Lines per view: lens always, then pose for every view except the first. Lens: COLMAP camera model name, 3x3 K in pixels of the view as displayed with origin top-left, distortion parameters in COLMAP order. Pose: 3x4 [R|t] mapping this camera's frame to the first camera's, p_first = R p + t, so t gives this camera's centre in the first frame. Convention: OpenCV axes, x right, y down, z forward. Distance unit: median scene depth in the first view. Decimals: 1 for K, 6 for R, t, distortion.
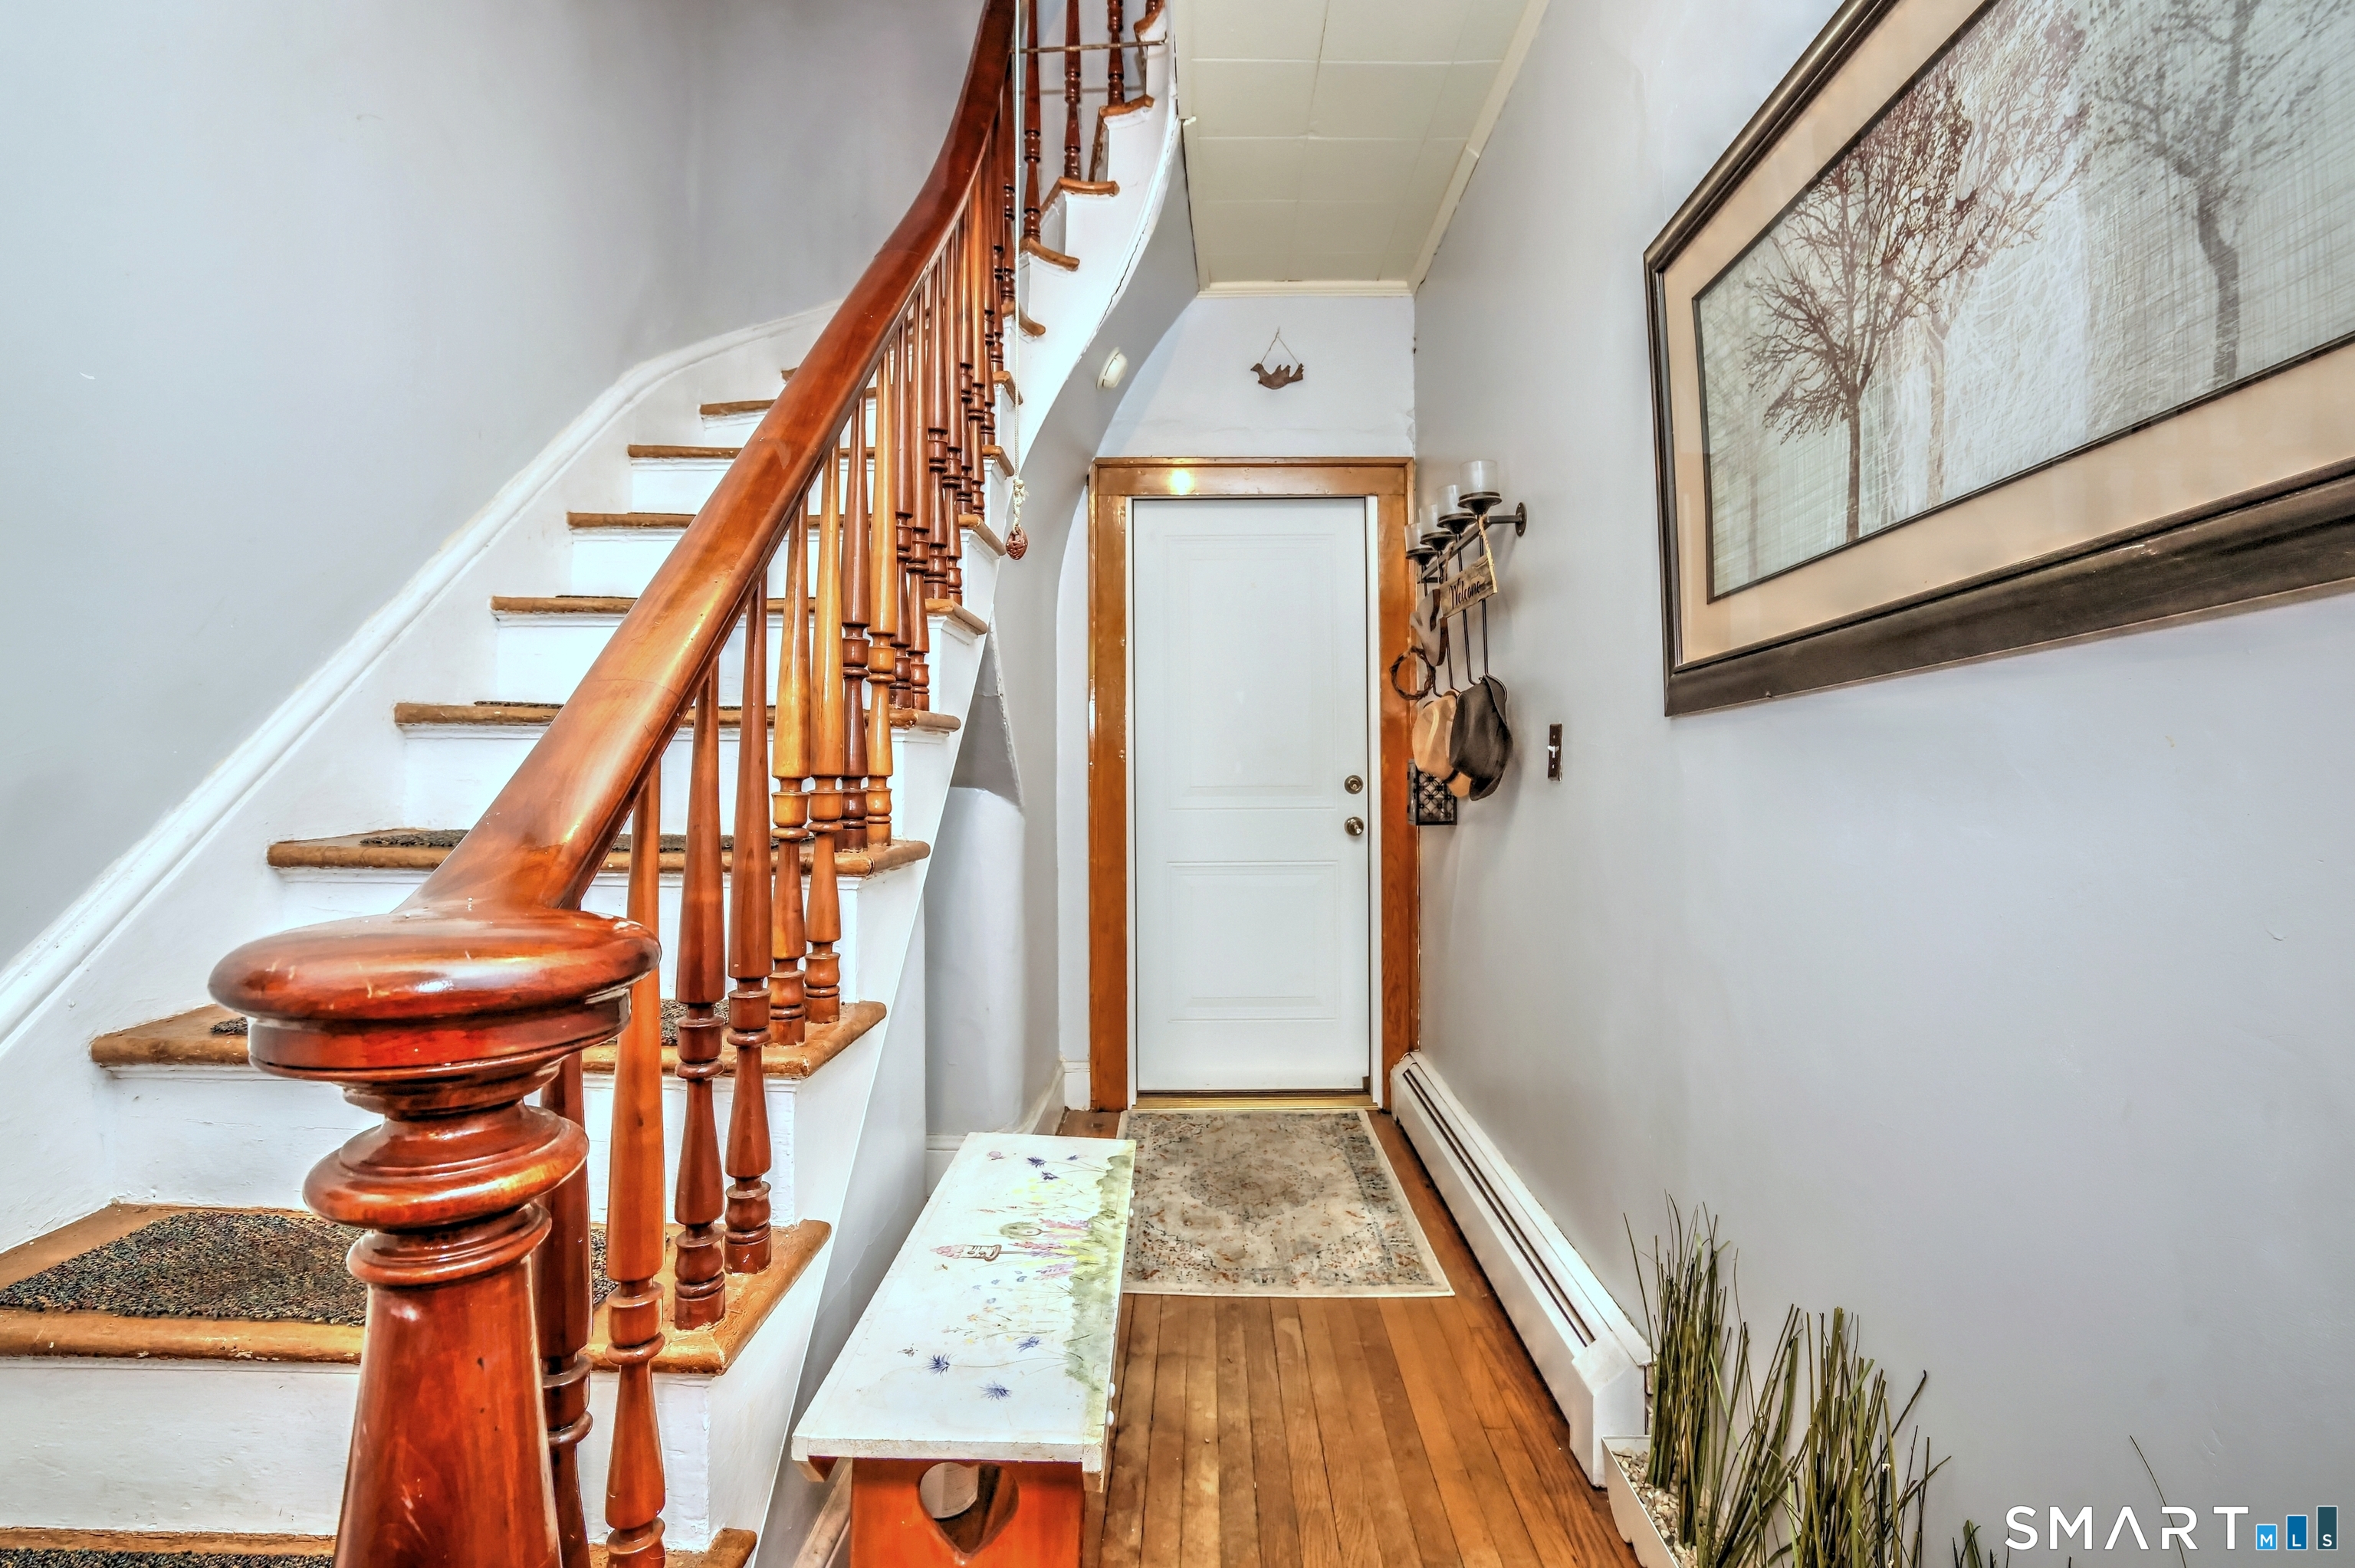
lens RADIAL K [[1069.5, 0, 1211.4], [0, 1069.5, 755.2], [0, 0, 1]] dist [-0.053089, 0.019275]
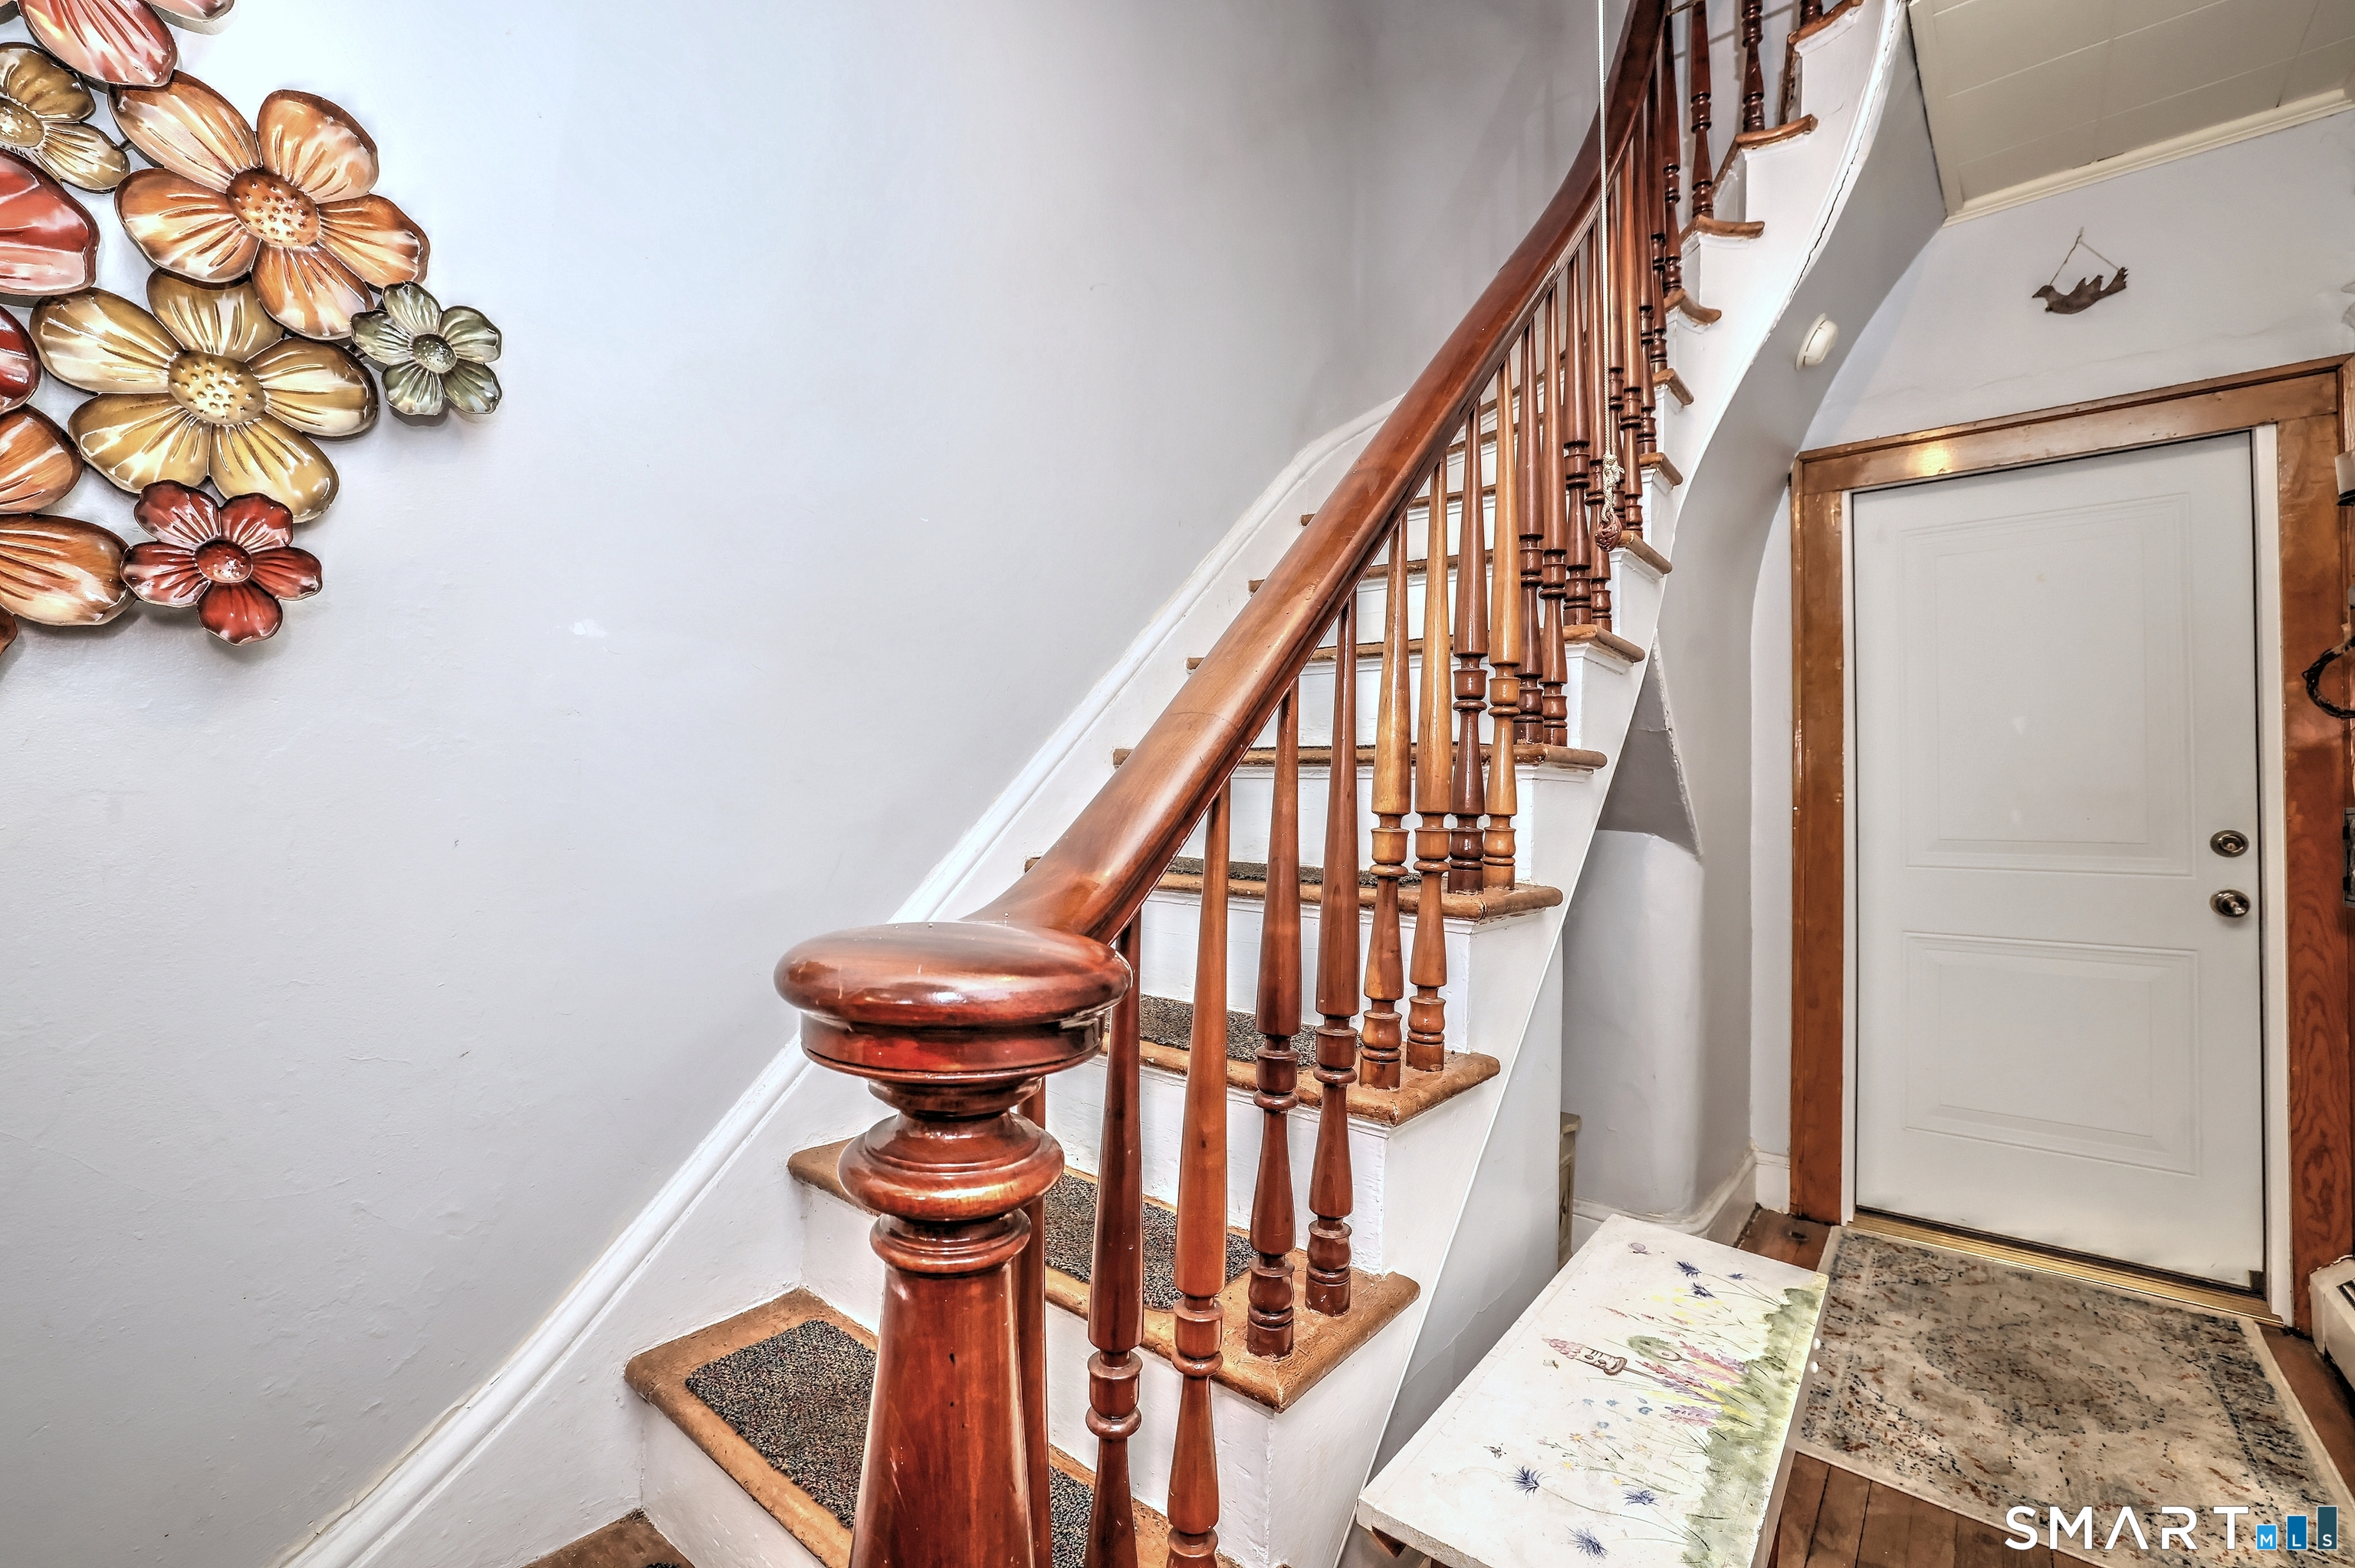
lens RADIAL K [[1020.7, 0, 1157.6], [0, 1020.7, 783.0], [0, 0, 1]] dist [-0.046694, 0.016831]
pose [[0.763153, -0.001717, -0.646215, 0.032557], [-0.008893, 0.999874, -0.013159, 0.005088], [0.646157, 0.015789, 0.763042, 0.104247]]
